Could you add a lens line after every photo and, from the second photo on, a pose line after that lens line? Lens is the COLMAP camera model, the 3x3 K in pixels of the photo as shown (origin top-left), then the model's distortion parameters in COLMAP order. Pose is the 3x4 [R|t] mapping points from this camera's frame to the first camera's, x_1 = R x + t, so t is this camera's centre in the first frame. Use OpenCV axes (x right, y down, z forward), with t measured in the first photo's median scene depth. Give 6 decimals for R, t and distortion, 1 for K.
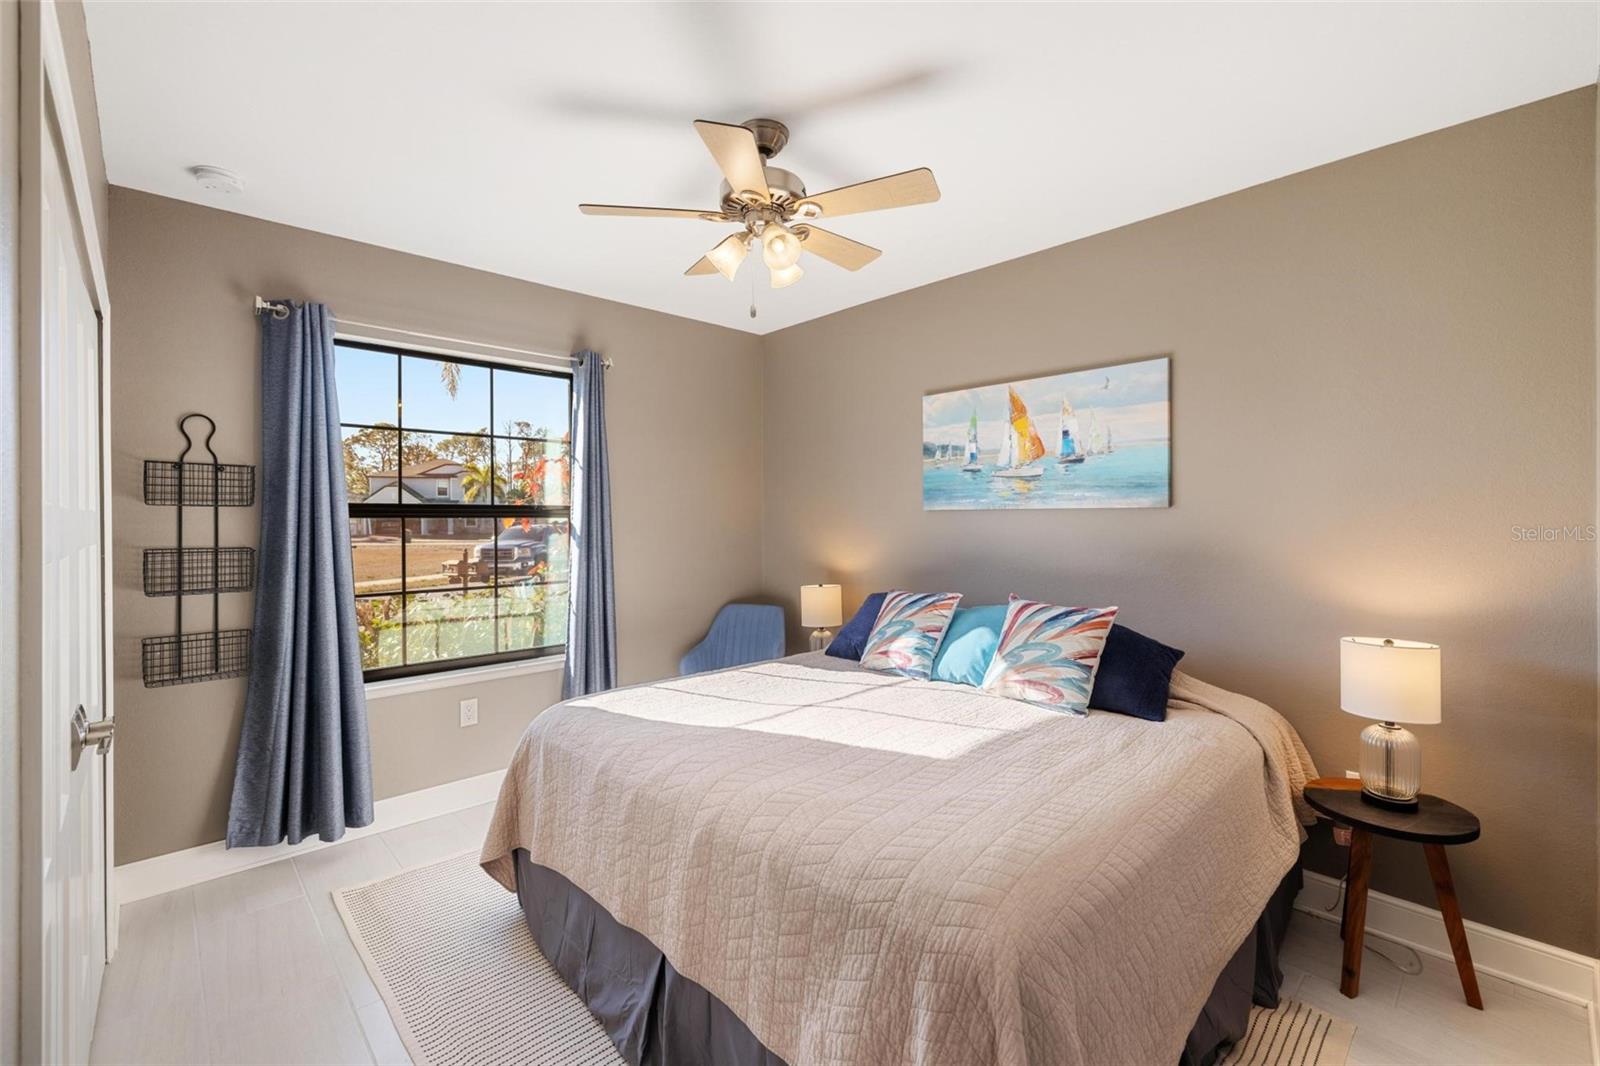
lens RADIAL K [[679.1, 0, 794.5], [0, 679.1, 520.6], [0, 0, 1]] dist [-0.000402, -0.000334]
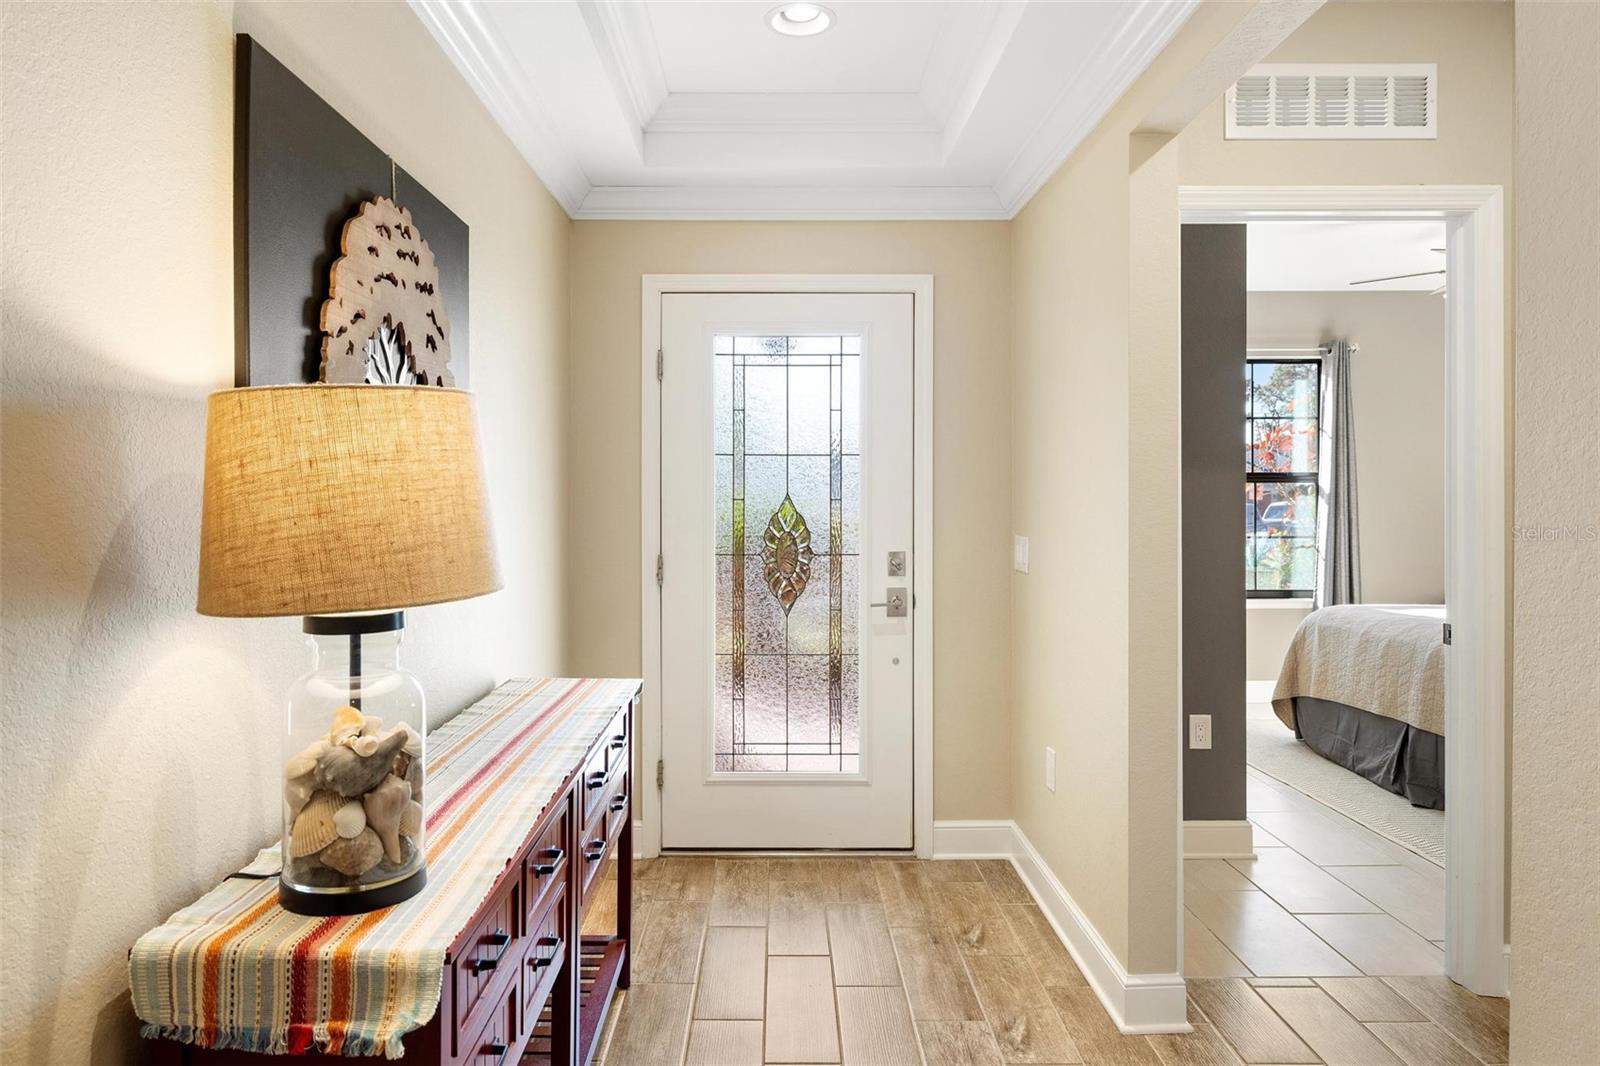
lens RADIAL K [[1025.3, 0, 796.9], [0, 1025.3, 507.2], [0, 0, 1]] dist [-0.001417, 0.002557]
pose [[0.748315, 0.006936, -0.663308, 0.193298], [-0.002235, 0.999966, 0.007935, 0.031145], [0.663340, -0.004456, 0.748305, -1.032022]]
